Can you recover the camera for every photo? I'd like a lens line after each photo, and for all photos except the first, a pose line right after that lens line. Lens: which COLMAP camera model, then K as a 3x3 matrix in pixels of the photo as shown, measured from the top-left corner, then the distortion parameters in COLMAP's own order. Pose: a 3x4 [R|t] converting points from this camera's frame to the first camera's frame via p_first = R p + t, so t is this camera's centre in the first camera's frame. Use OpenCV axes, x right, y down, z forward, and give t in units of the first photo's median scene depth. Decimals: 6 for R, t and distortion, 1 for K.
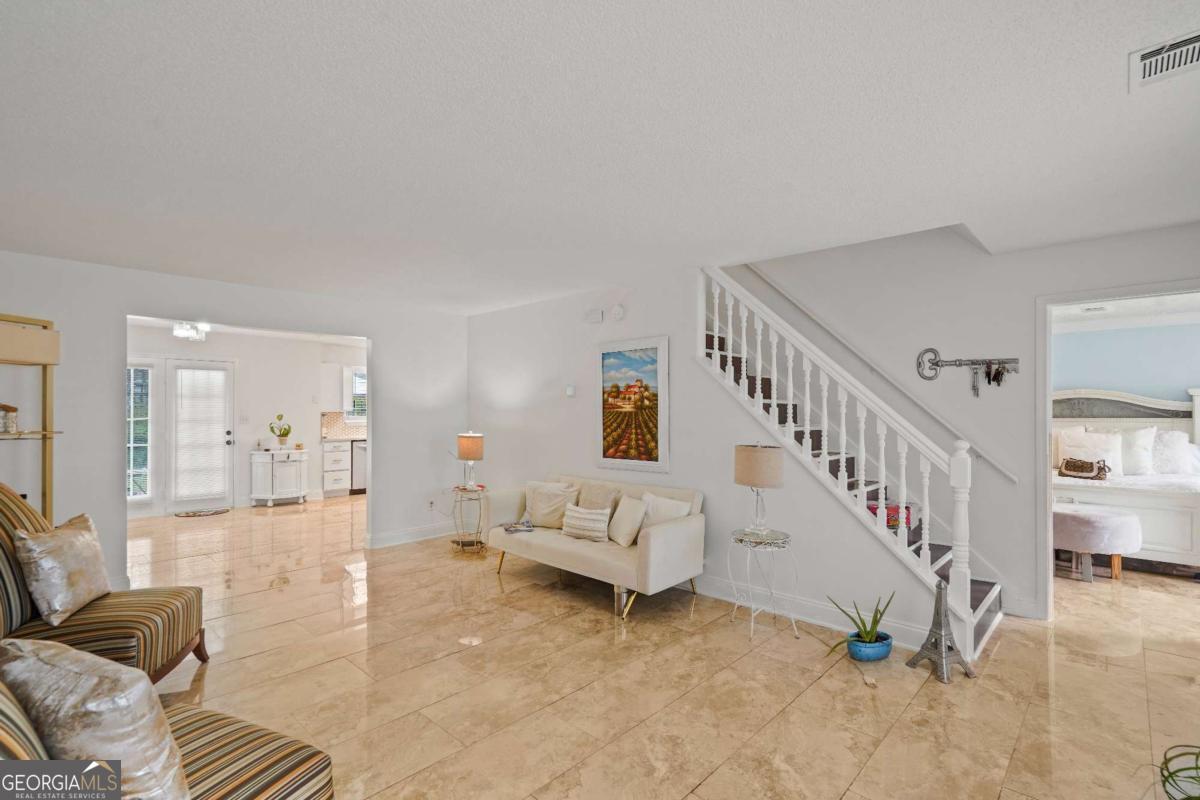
lens RADIAL K [[559.5, 0, 592.5], [0, 559.5, 401.7], [0, 0, 1]] dist [0.002714, 0.000935]
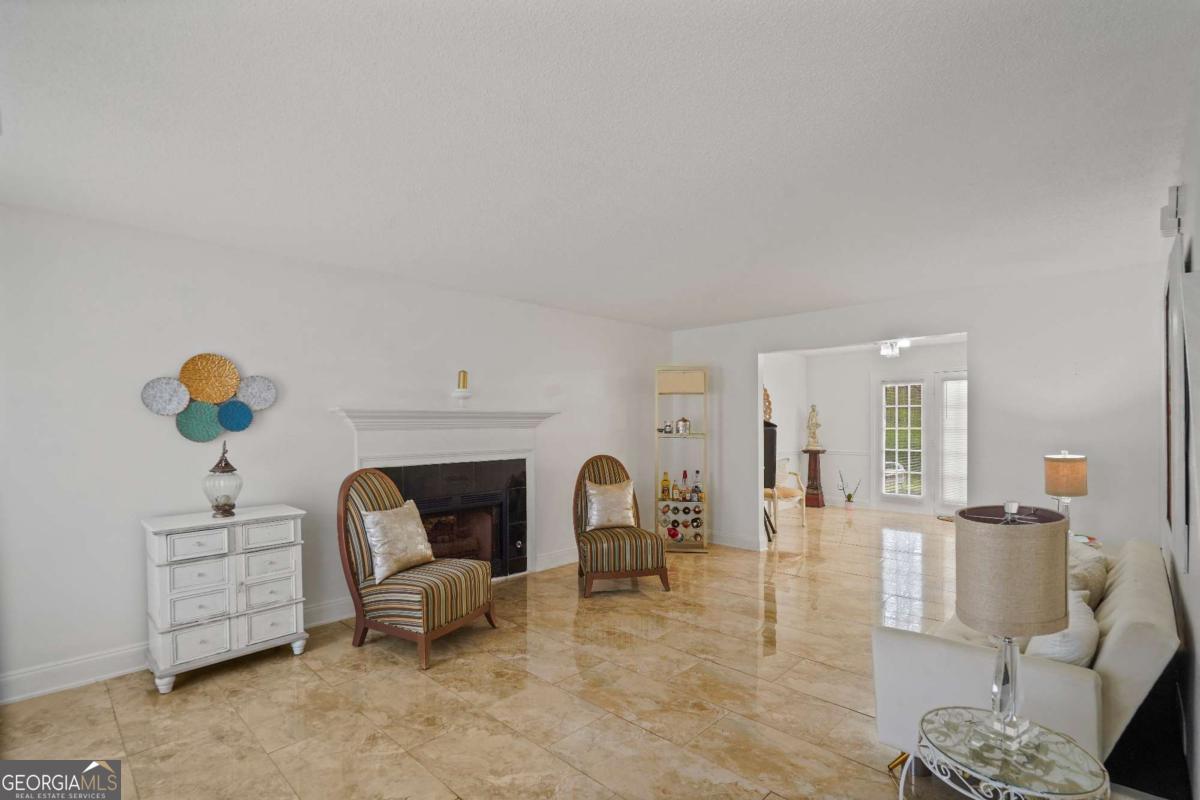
lens RADIAL K [[559.5, 0, 601.2], [0, 559.5, 429.9], [0, 0, 1]] dist [0.002714, 0.000935]
pose [[-0.008059, 0.014328, -0.999865, 0.757710], [0.018738, 0.999724, 0.014175, 0.015620], [0.999792, -0.018621, -0.008325, 0.823082]]
